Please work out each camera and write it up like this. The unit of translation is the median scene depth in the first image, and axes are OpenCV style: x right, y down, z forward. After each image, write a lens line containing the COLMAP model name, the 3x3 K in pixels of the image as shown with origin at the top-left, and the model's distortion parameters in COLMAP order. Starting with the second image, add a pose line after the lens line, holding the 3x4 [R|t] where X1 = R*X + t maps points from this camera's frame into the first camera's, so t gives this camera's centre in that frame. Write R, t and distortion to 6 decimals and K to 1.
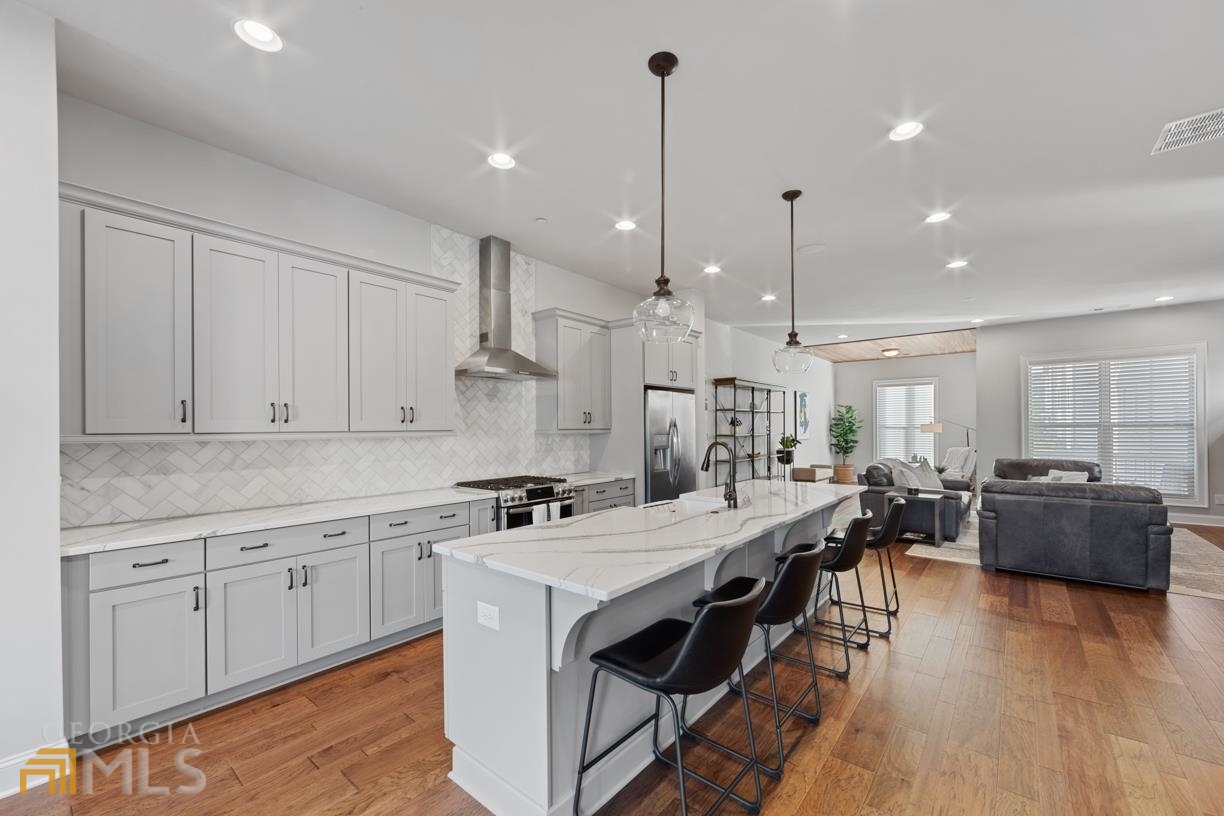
lens RADIAL K [[485.6, 0, 612.0], [0, 485.6, 408.0], [0, 0, 1]] dist [-0.001731, -0.000057]
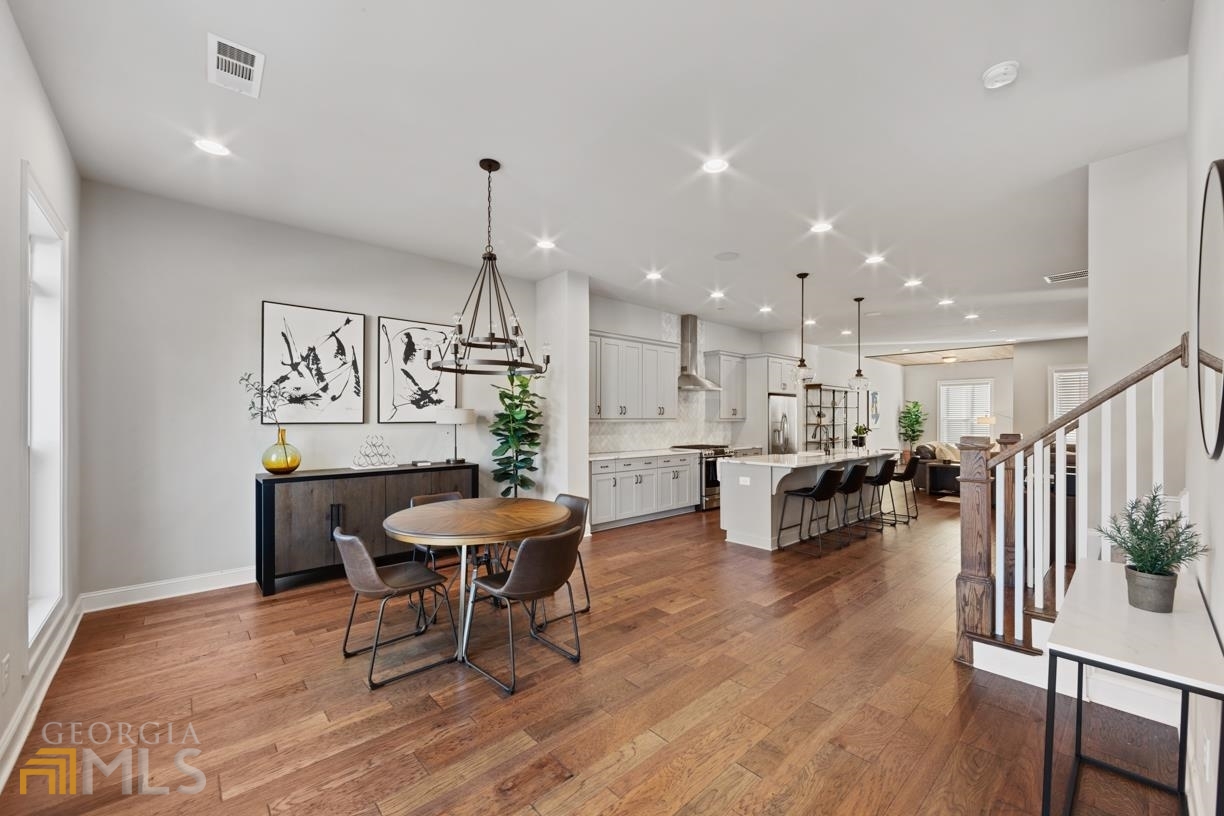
lens RADIAL K [[485.6, 0, 612.0], [0, 485.6, 408.0], [0, 0, 1]] dist [-0.001731, -0.000057]
pose [[0.990647, 0.003326, -0.136411, -0.239393], [-0.000748, 0.999820, 0.018946, -0.026291], [0.136450, -0.018667, 0.990471, -0.743117]]
